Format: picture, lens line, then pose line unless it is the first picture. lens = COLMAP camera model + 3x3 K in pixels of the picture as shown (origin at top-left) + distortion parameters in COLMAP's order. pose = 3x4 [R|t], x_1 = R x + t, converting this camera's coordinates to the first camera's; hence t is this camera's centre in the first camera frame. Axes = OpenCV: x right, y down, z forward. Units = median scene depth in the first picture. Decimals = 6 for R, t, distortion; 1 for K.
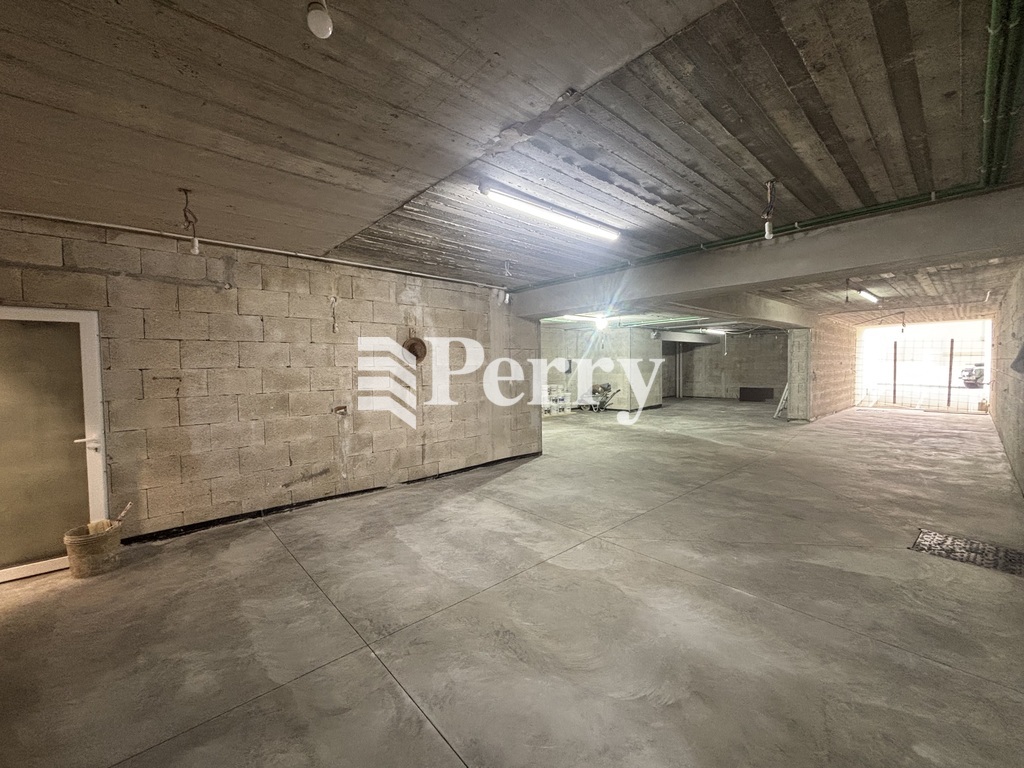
lens RADIAL K [[413.8, 0, 515.2], [0, 413.8, 385.3], [0, 0, 1]] dist [0.002365, -0.000286]
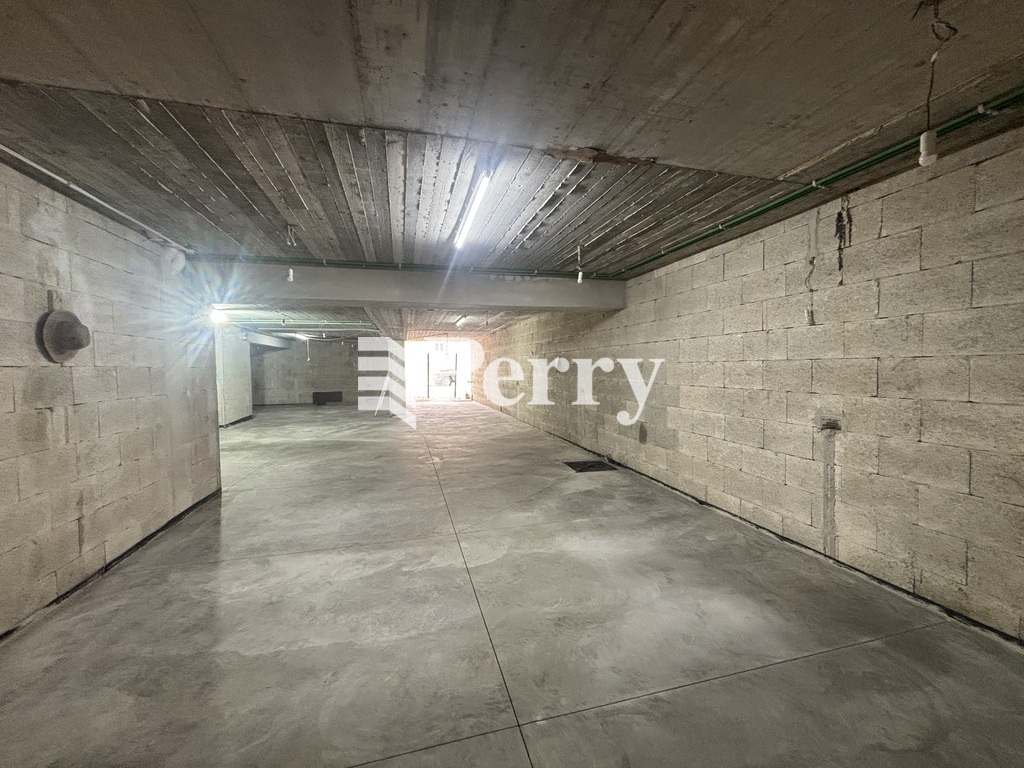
lens RADIAL K [[413.8, 0, 514.8], [0, 413.8, 380.3], [0, 0, 1]] dist [0.002365, -0.000286]
pose [[0.459820, -0.024455, 0.887675, -0.575586], [0.050844, 0.998706, 0.001177, -0.002646], [-0.886555, 0.044592, 0.460469, 0.355394]]
